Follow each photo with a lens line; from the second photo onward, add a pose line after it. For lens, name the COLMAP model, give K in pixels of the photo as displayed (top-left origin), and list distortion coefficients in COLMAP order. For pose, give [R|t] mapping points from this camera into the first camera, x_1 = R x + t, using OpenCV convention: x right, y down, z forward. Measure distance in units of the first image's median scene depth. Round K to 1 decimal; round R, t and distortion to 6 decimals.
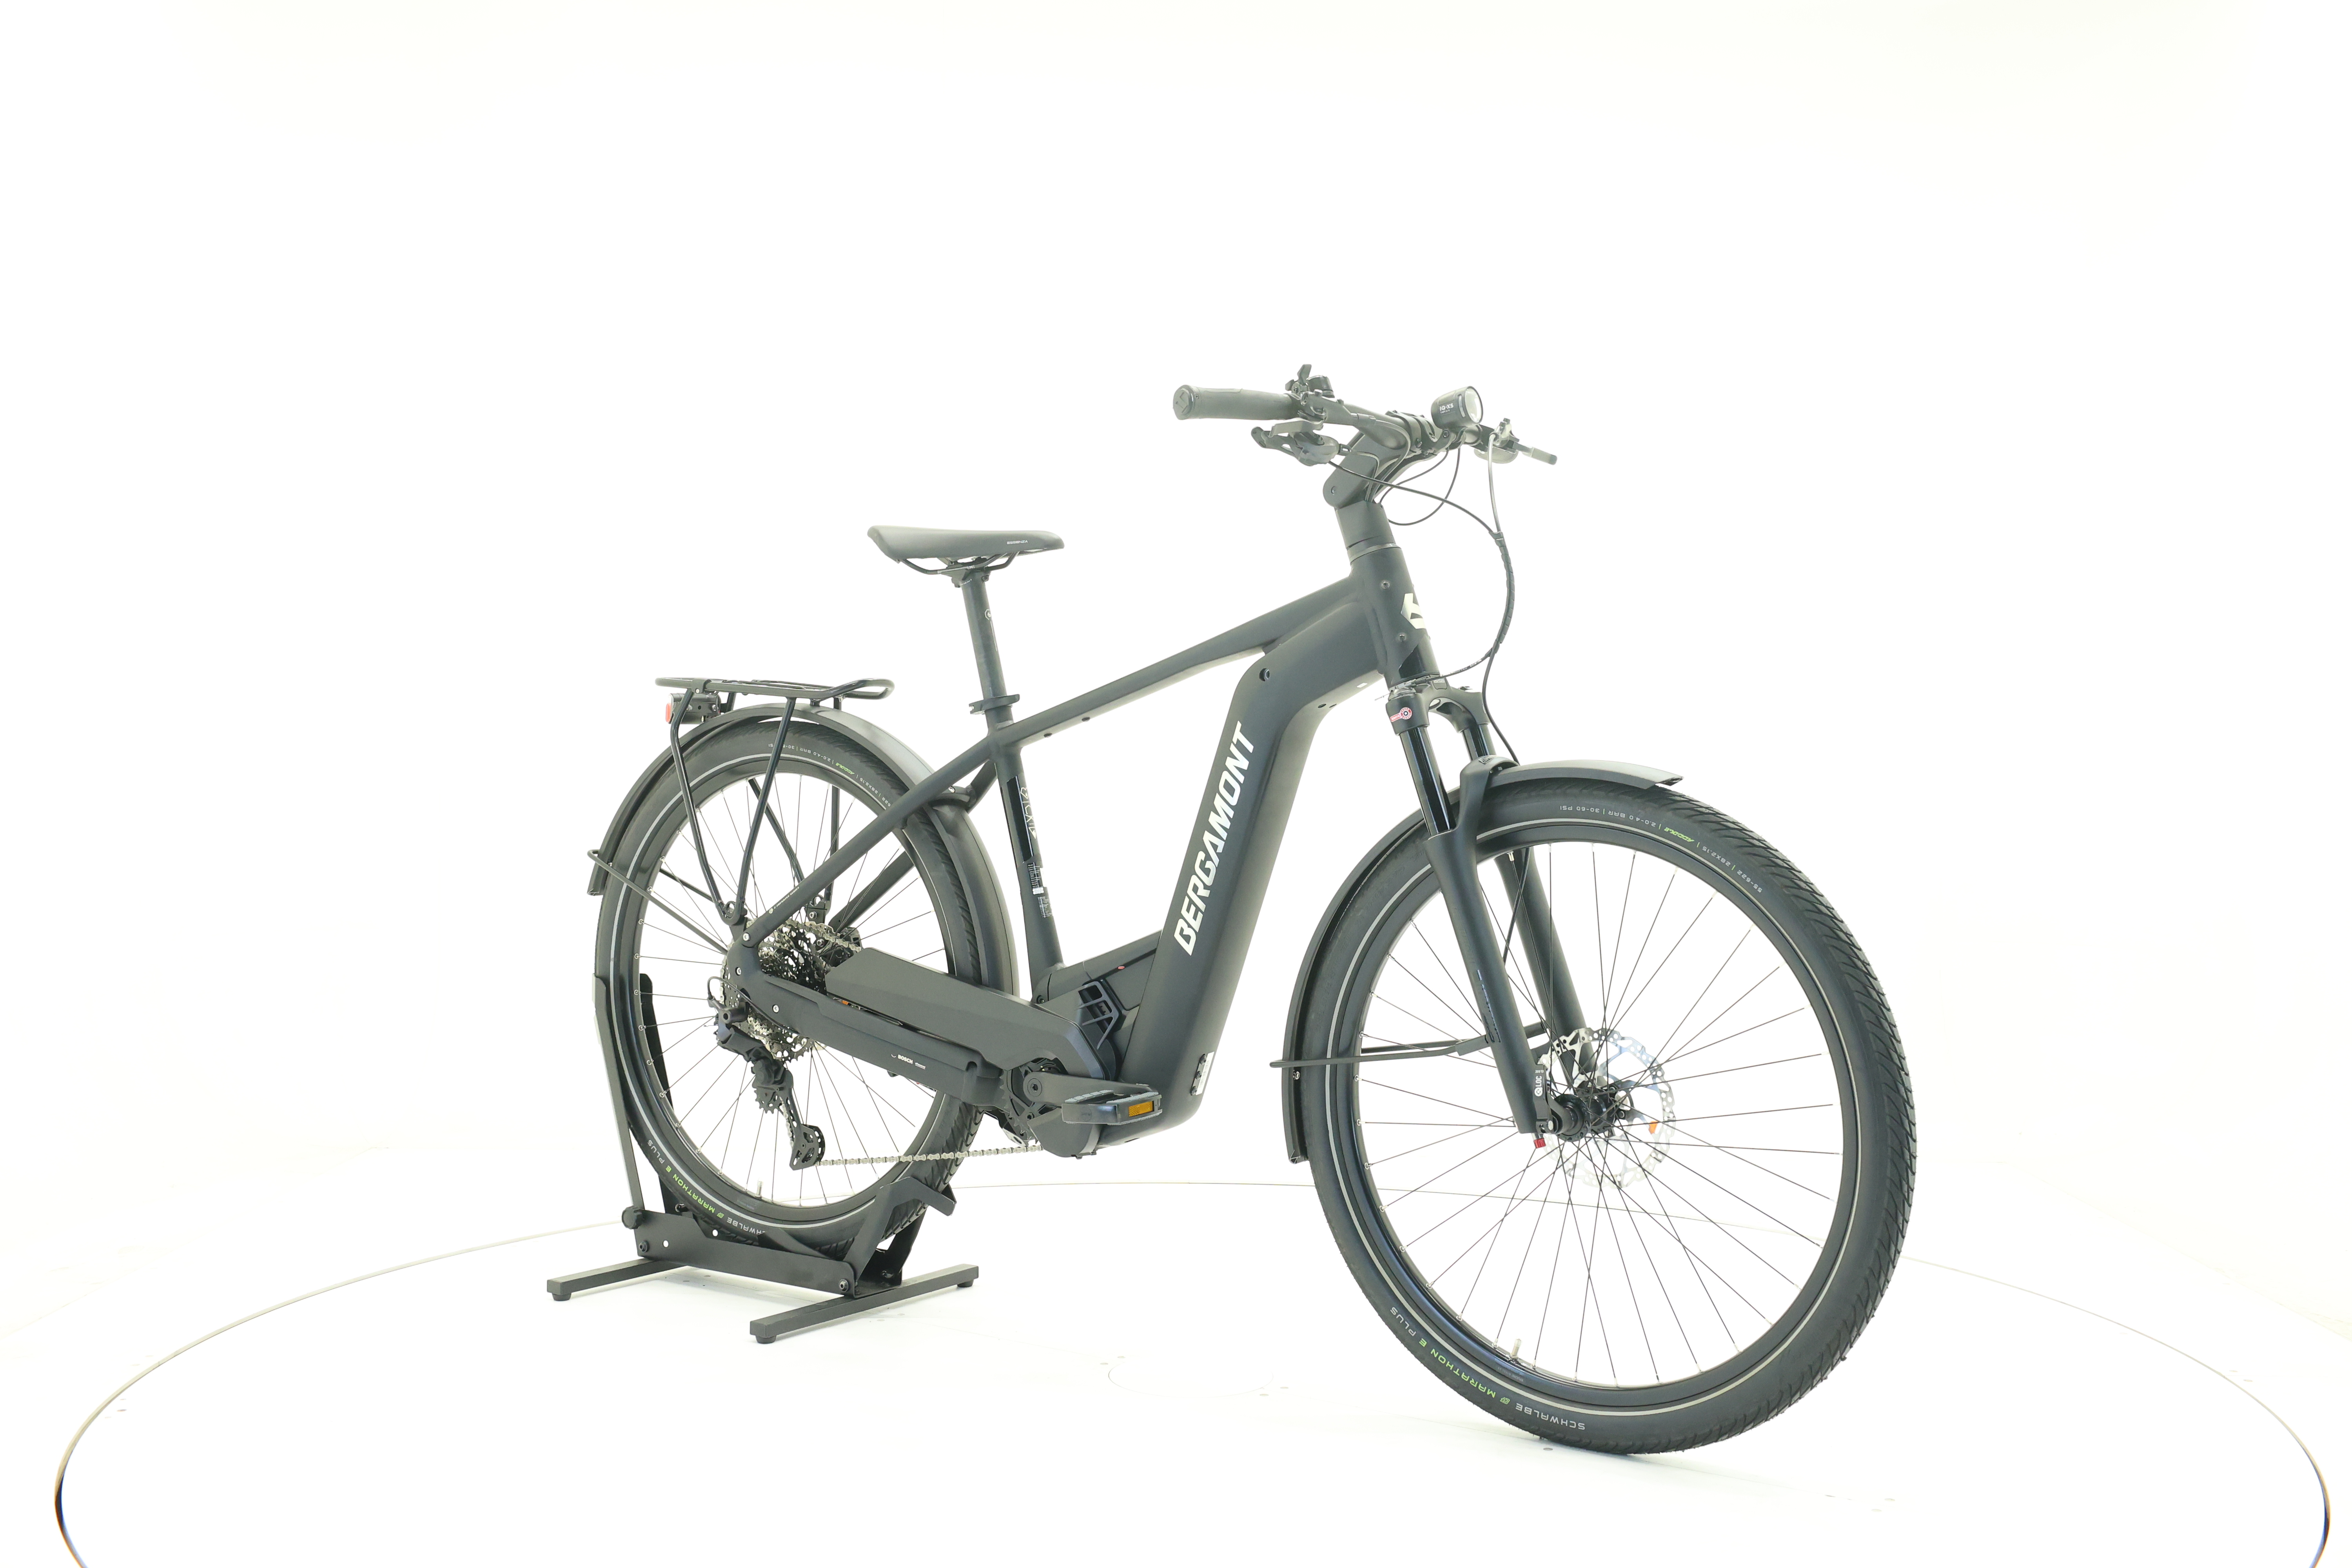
lens RADIAL K [[2493.1, 0, 1176.0], [0, 2493.1, 784.0], [0, 0, 1]] dist [0.001177, -0.000401]
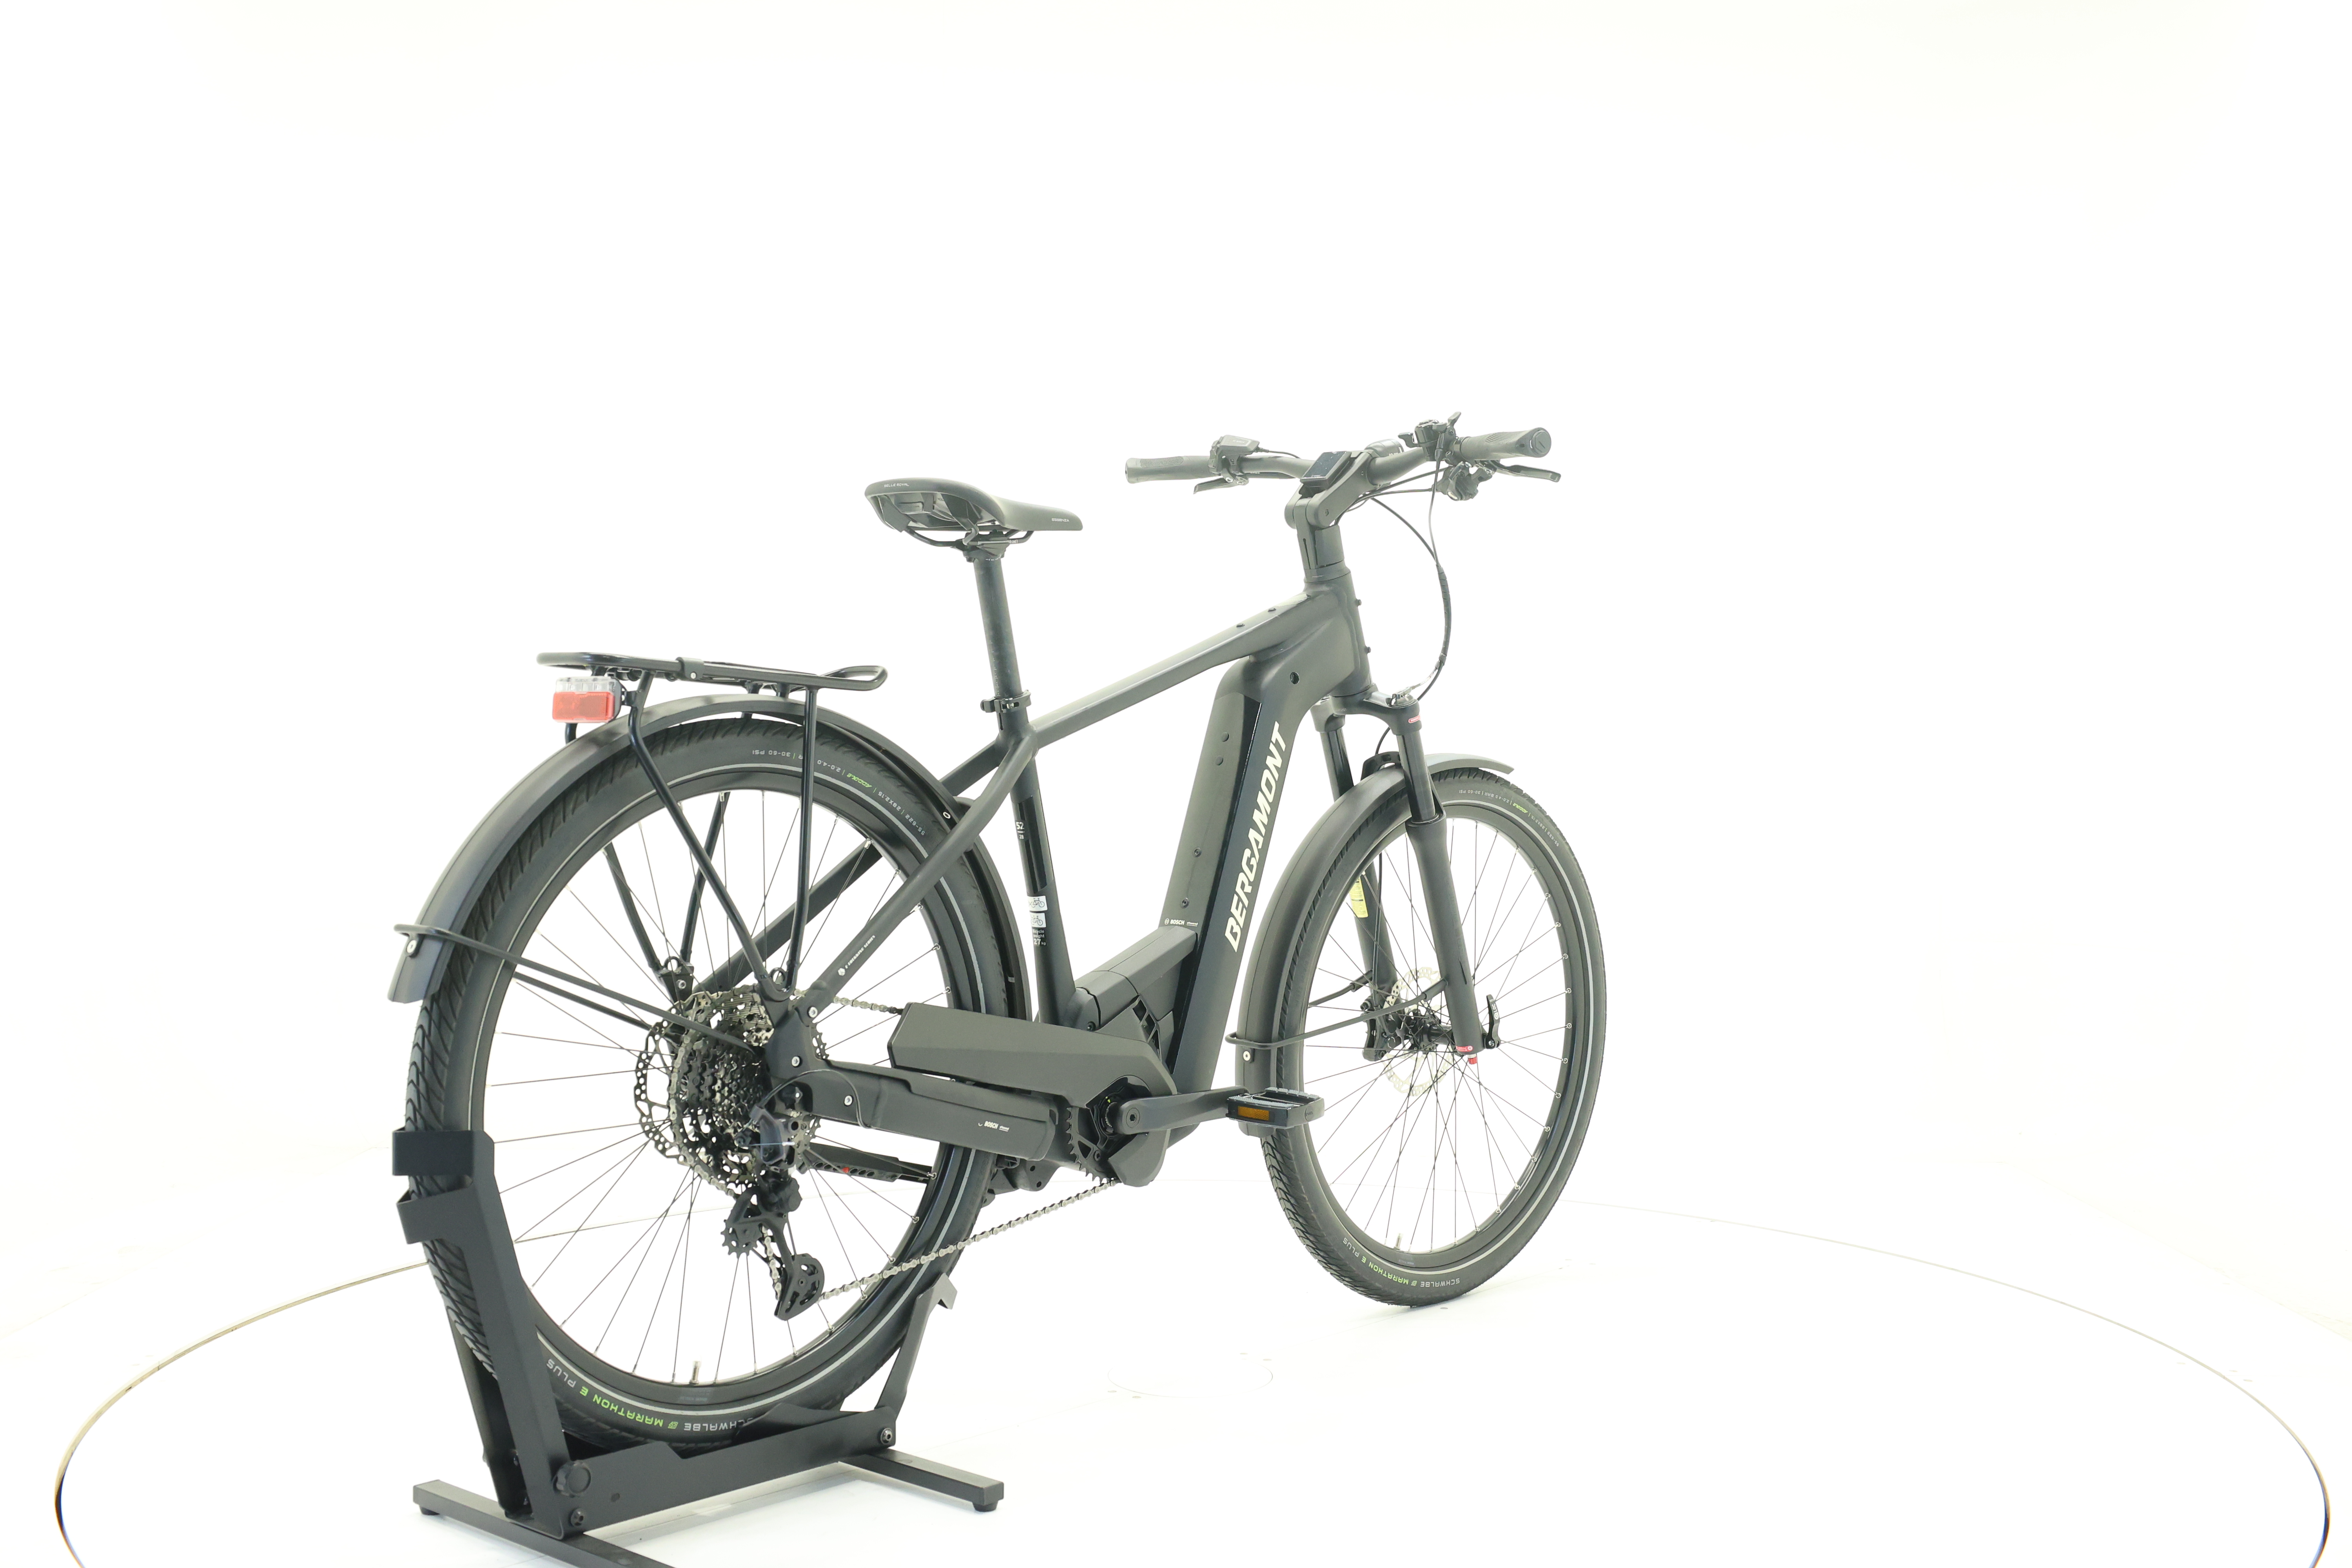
lens RADIAL K [[2493.1, 0, 1176.0], [0, 2493.1, 784.0], [0, 0, 1]] dist [0.001177, -0.000401]
pose [[0.104173, -0.024842, 0.994249, -0.929736], [0.020200, 0.999535, 0.022857, -0.021572], [-0.994354, 0.017703, 0.104627, 0.849100]]
